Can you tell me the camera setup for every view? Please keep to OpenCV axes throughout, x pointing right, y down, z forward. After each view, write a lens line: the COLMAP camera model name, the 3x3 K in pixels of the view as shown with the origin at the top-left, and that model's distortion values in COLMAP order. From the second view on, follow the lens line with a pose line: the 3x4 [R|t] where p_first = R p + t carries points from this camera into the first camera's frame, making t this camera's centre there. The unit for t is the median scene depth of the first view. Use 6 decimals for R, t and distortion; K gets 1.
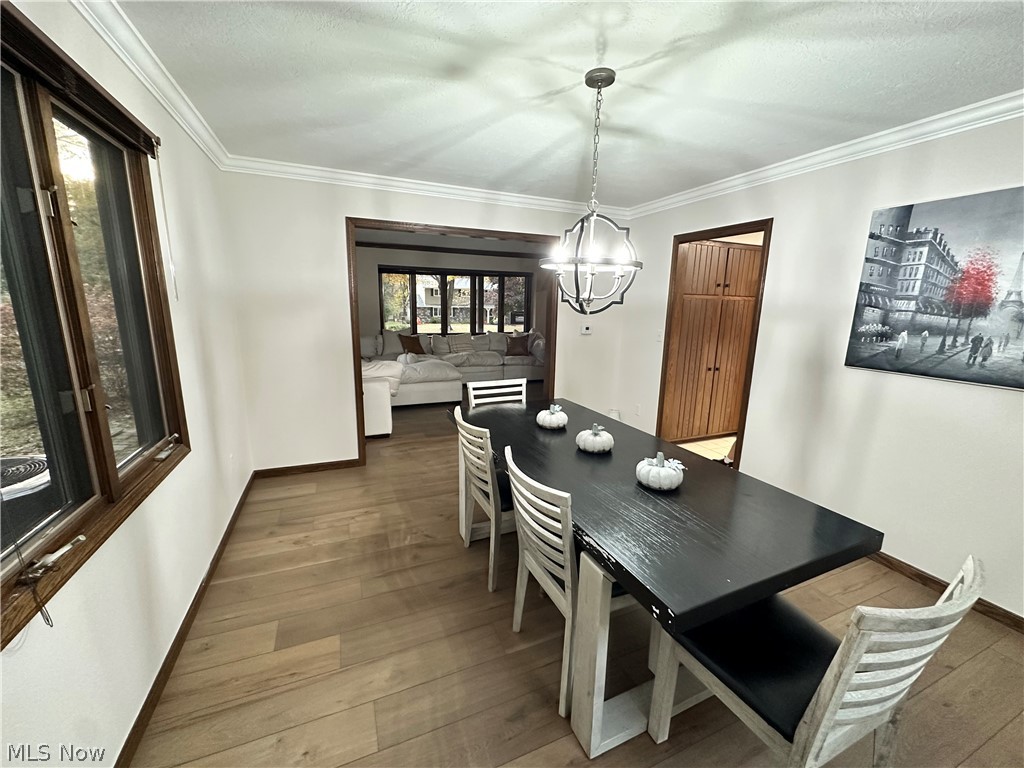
lens RADIAL K [[411.0, 0, 512.0], [0, 411.0, 384.0], [0, 0, 1]] dist [0.000274, 0.000039]
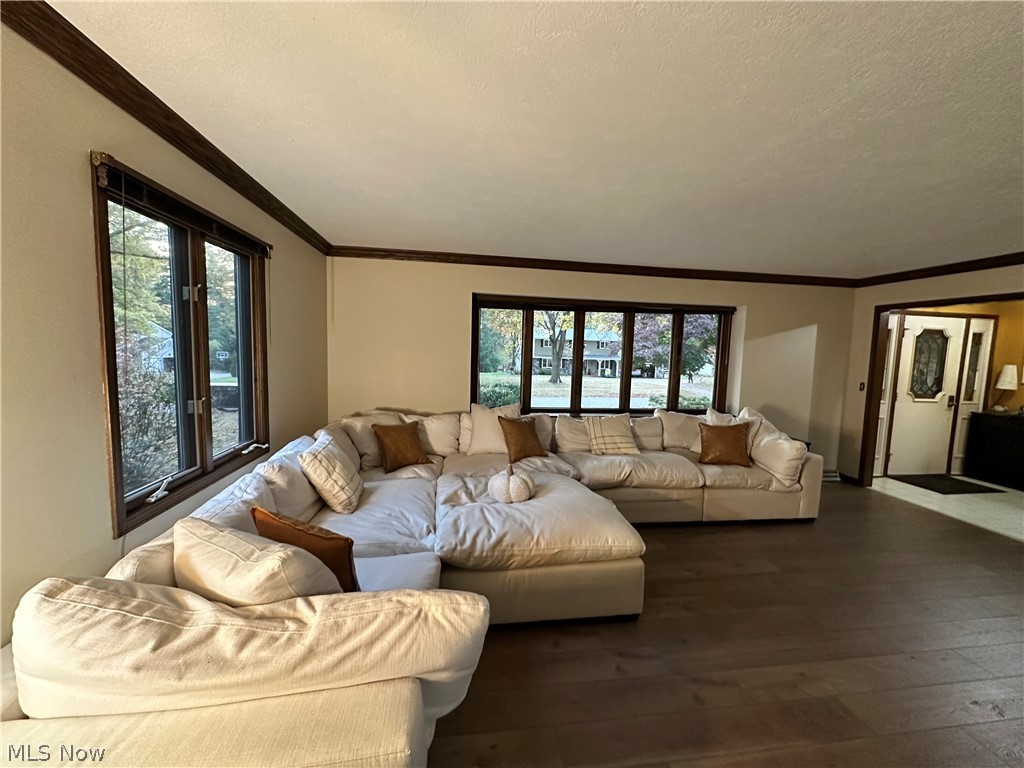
lens RADIAL K [[411.0, 0, 512.0], [0, 411.0, 384.0], [0, 0, 1]] dist [0.000274, 0.000039]
pose [[0.967102, 0.031312, -0.252453, -0.047702], [-0.061655, 0.991658, -0.113194, -0.038926], [0.246803, 0.125035, 0.960965, 0.185818]]
